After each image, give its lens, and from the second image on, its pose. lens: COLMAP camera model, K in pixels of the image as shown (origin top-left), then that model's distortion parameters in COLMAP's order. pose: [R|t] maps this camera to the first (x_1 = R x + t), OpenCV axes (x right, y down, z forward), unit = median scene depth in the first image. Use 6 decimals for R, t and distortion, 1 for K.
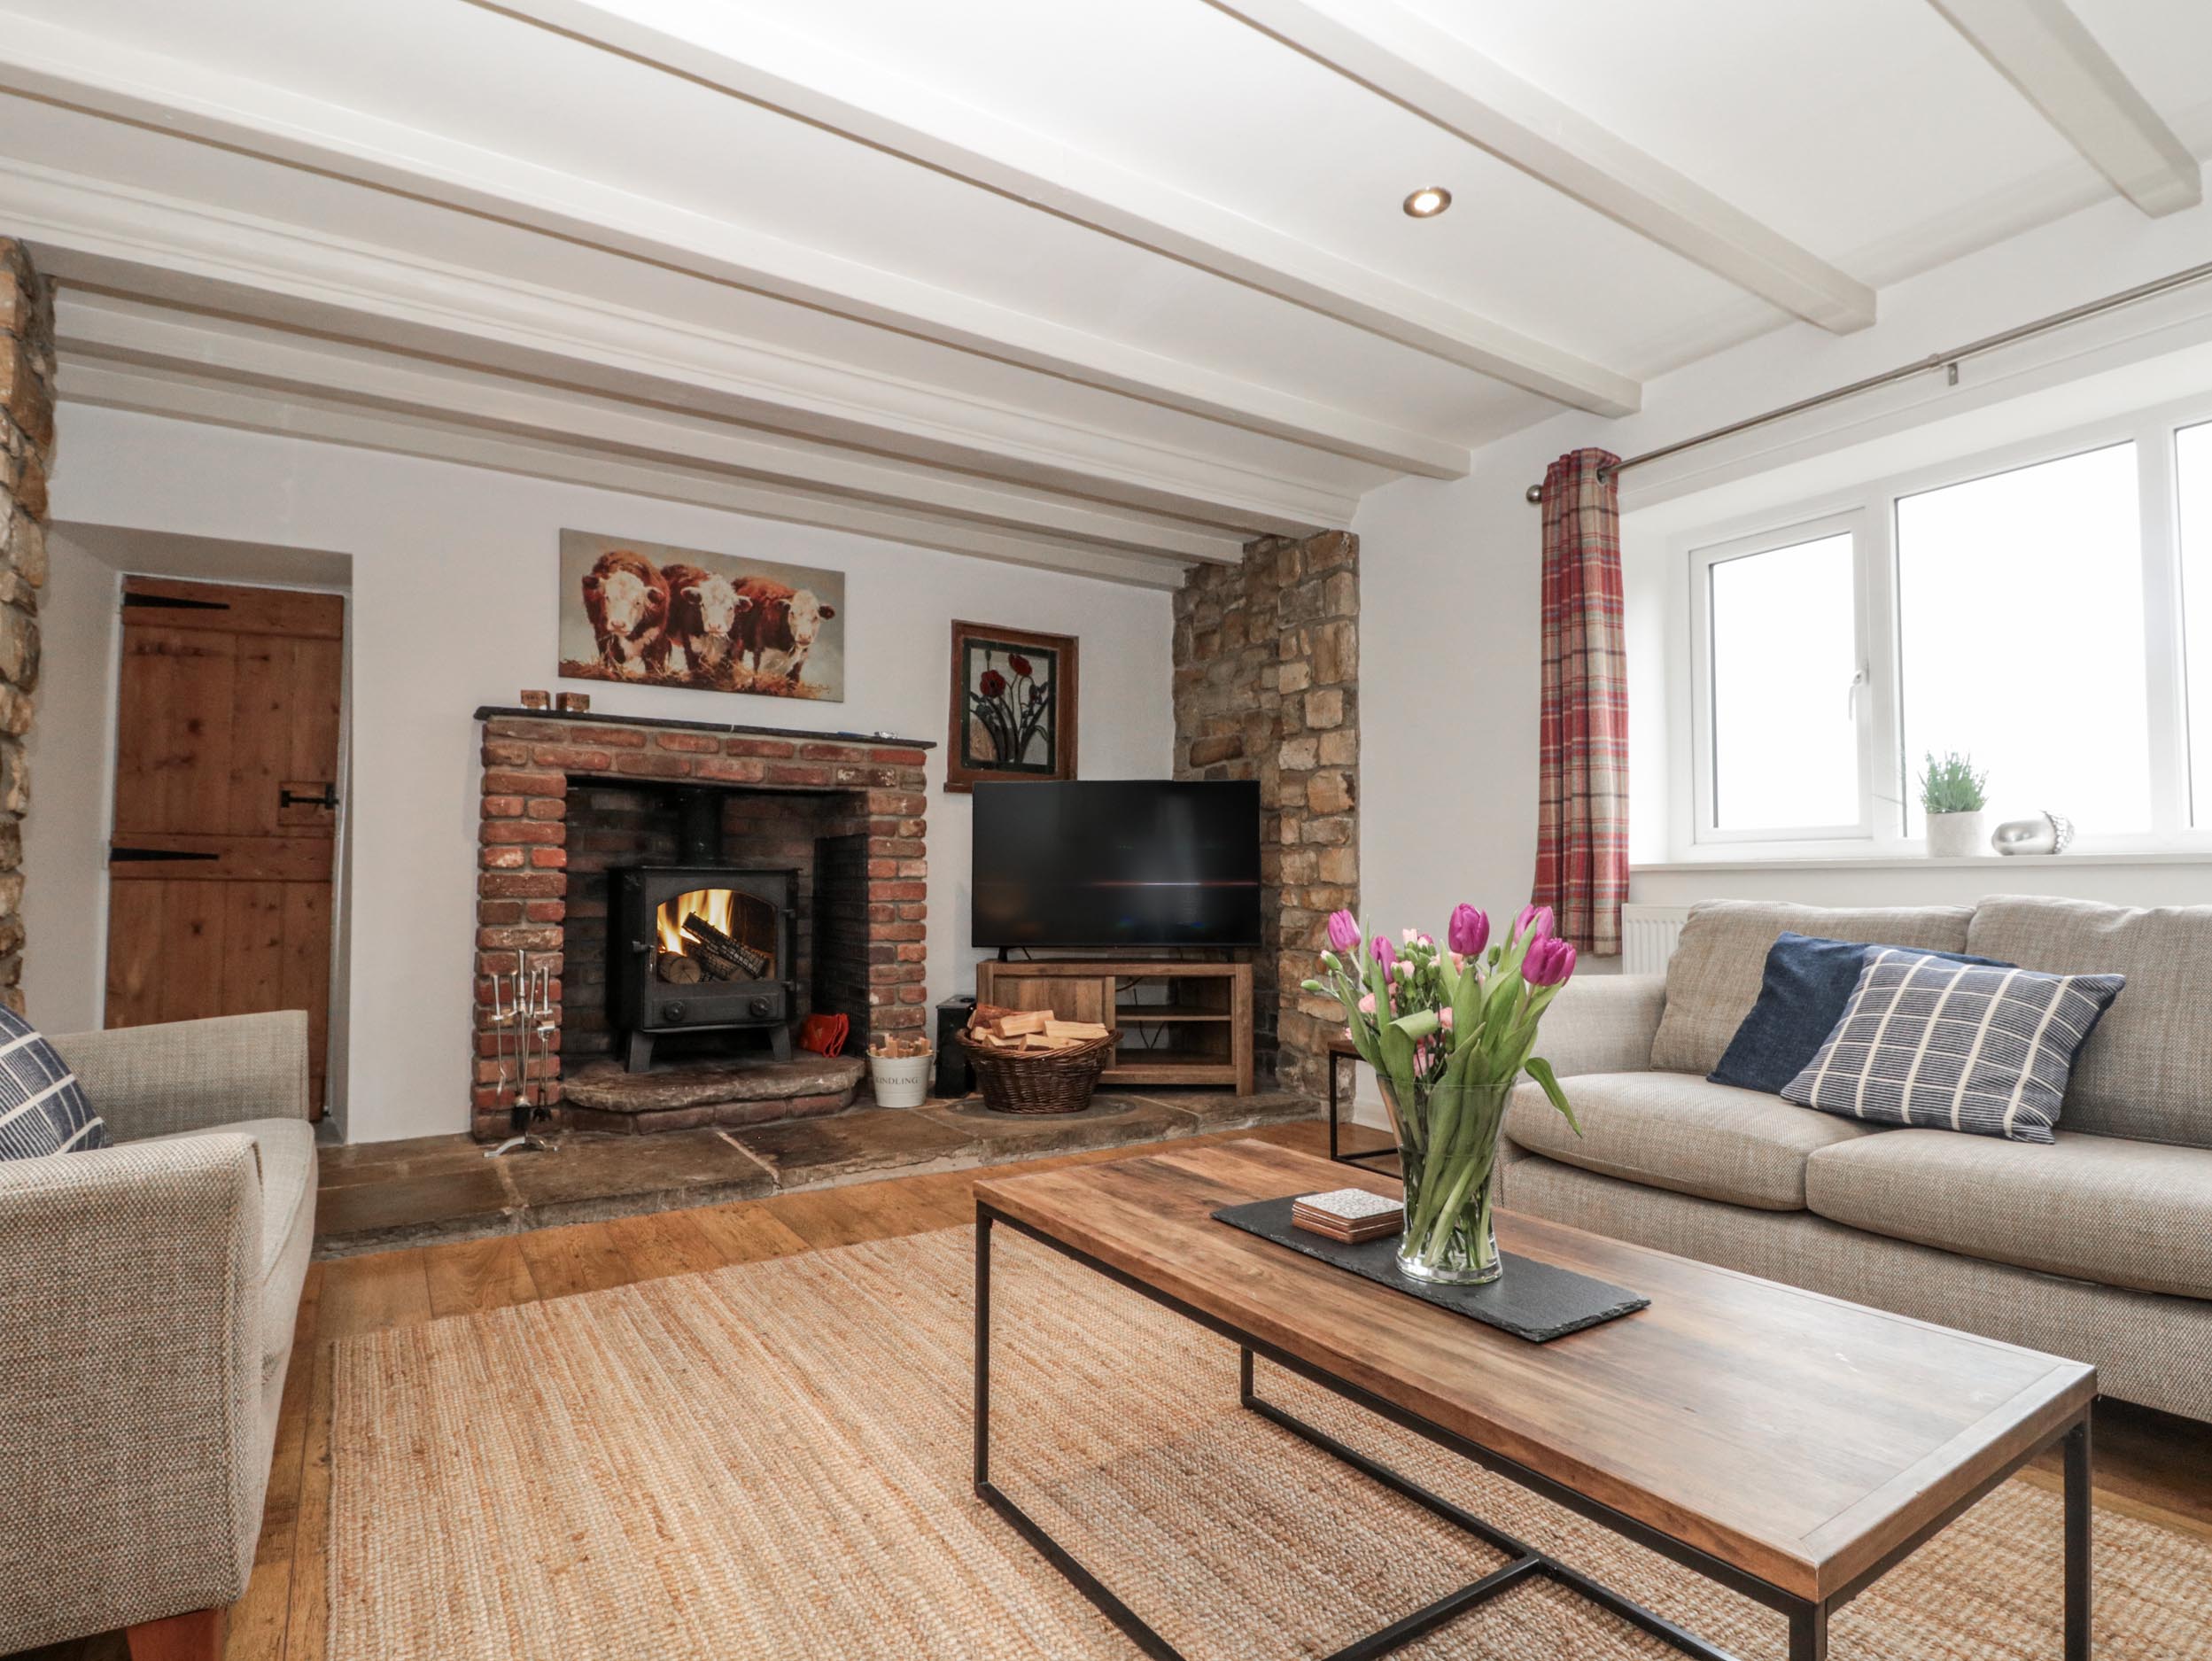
lens RADIAL K [[1152.4, 0, 1109.7], [0, 1152.4, 838.8], [0, 0, 1]] dist [-0.006321, -0.004354]
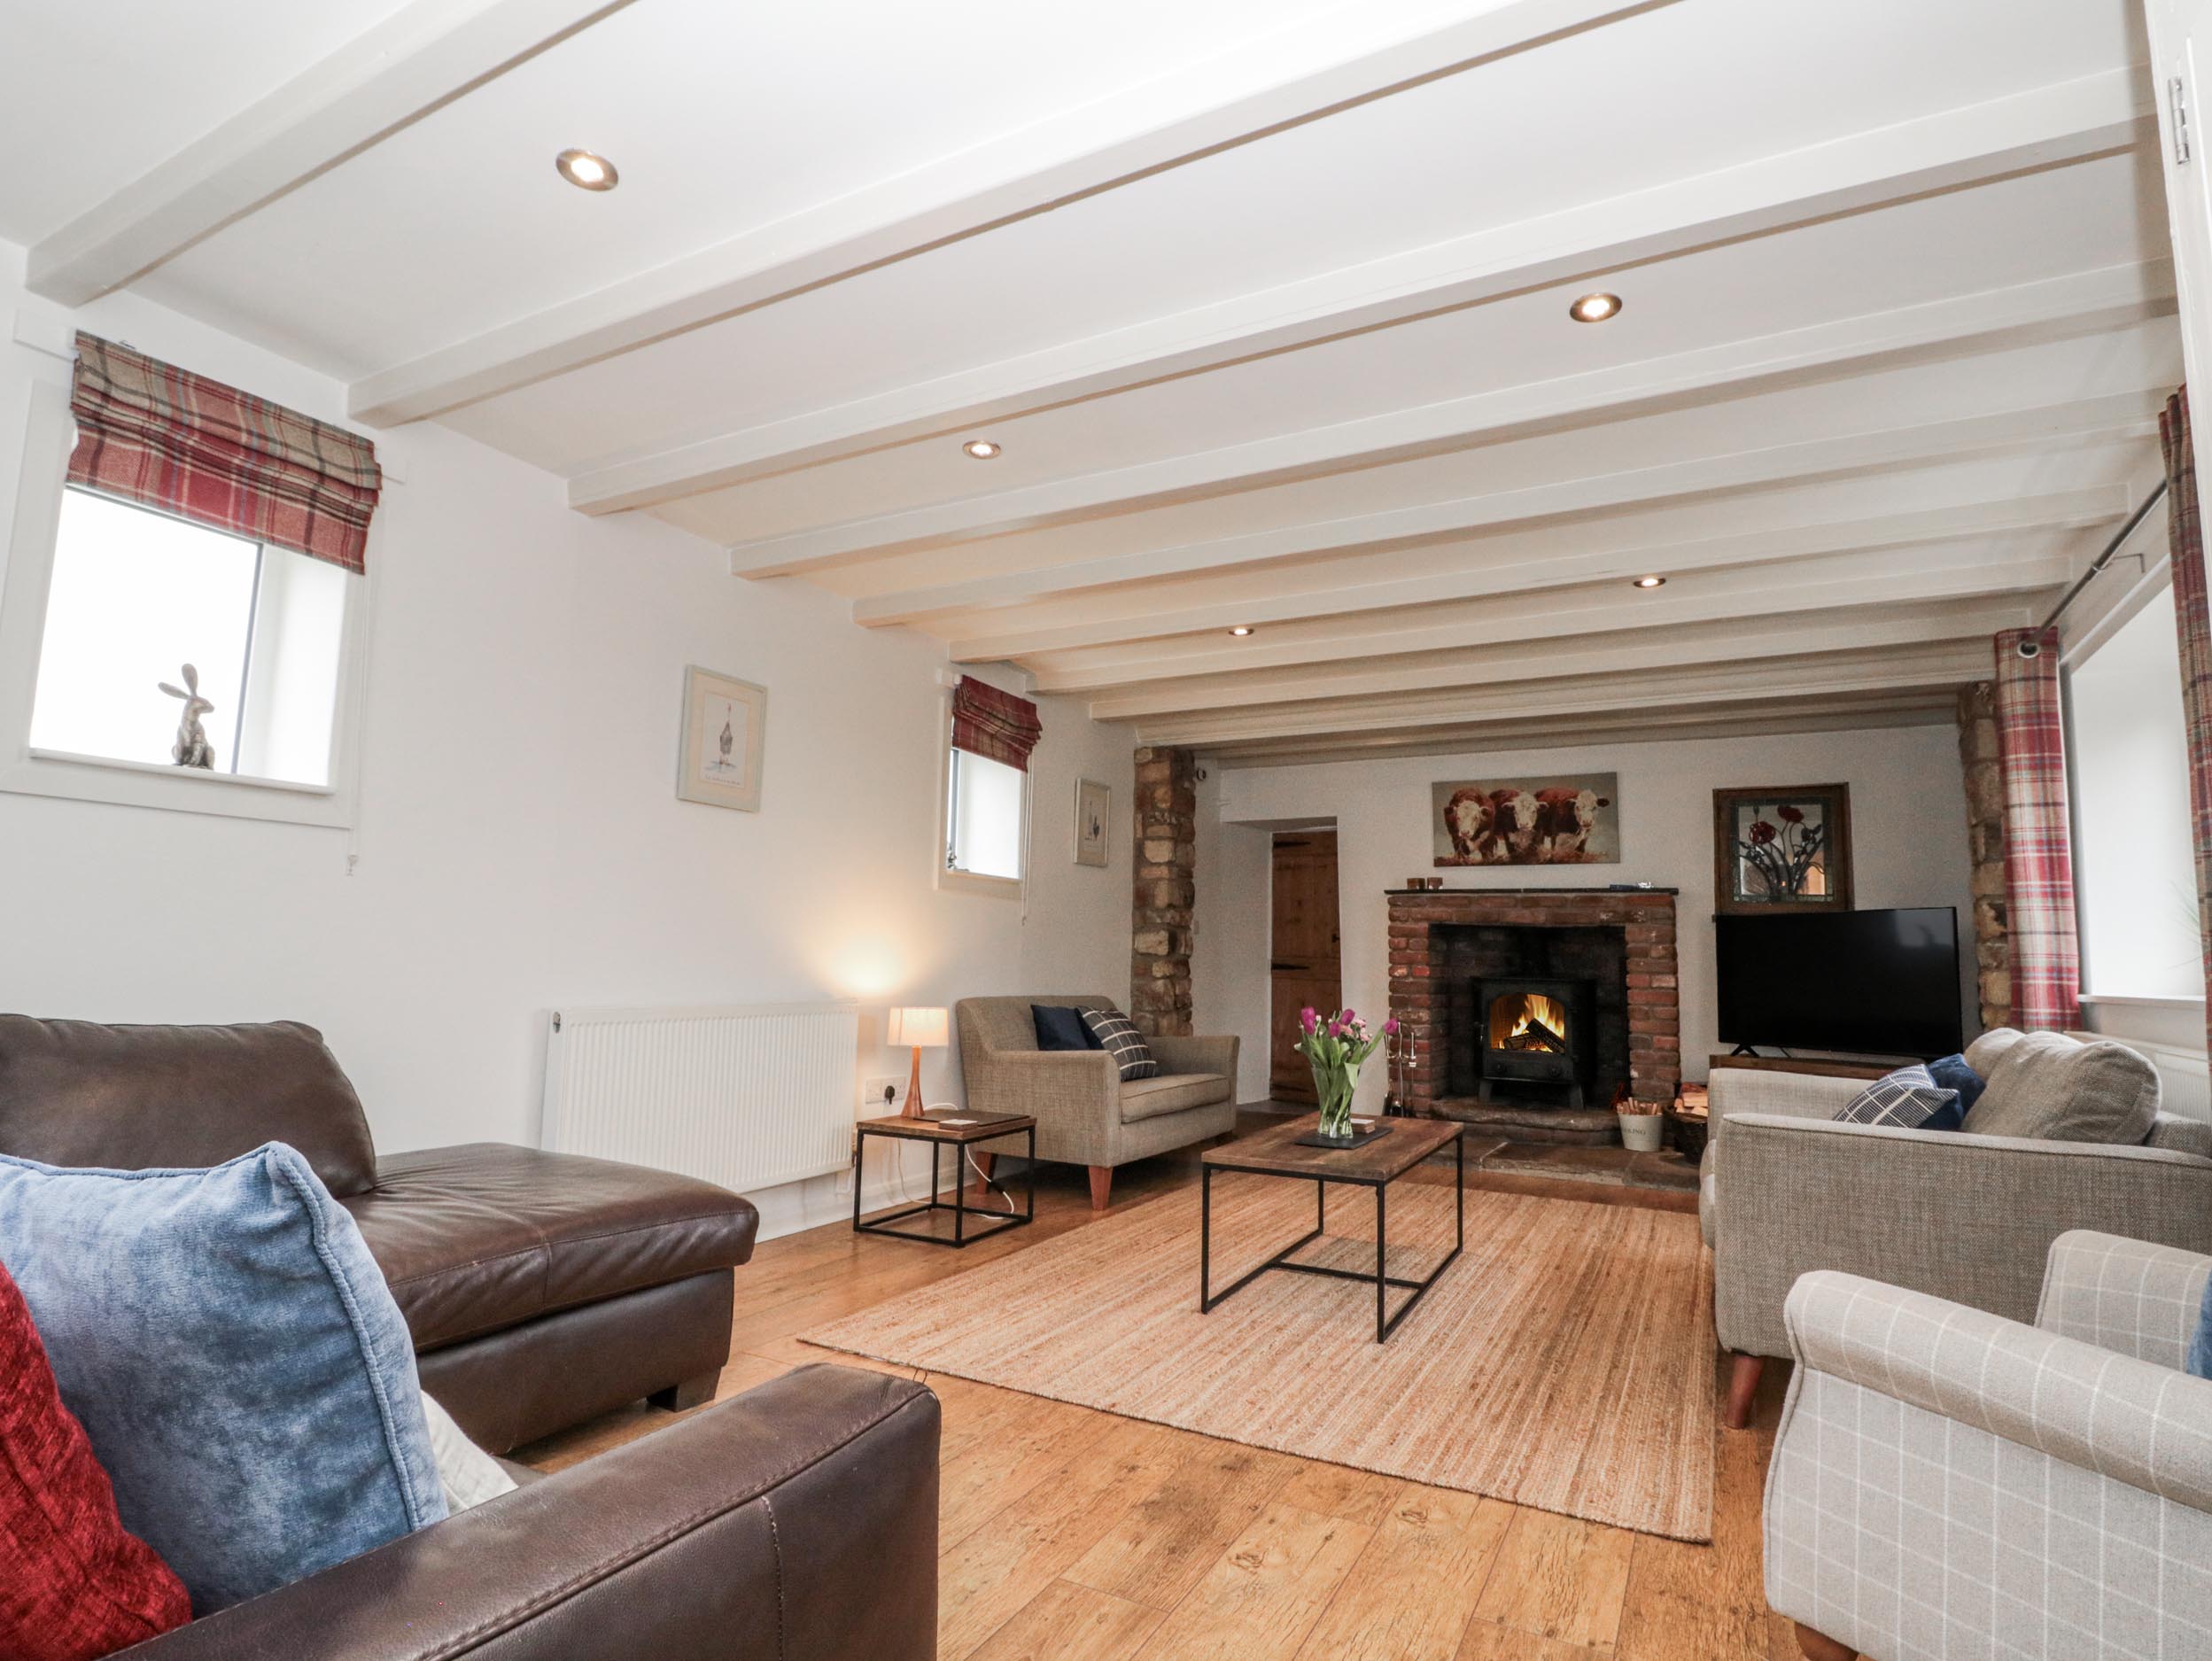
lens RADIAL K [[1152.4, 0, 1108.0], [0, 1152.4, 842.5], [0, 0, 1]] dist [-0.006321, -0.004354]
pose [[0.481396, -0.081041, -0.872749, 0.766072], [0.016206, 0.996369, -0.083581, -0.037190], [0.876353, 0.026092, 0.480962, -0.261998]]
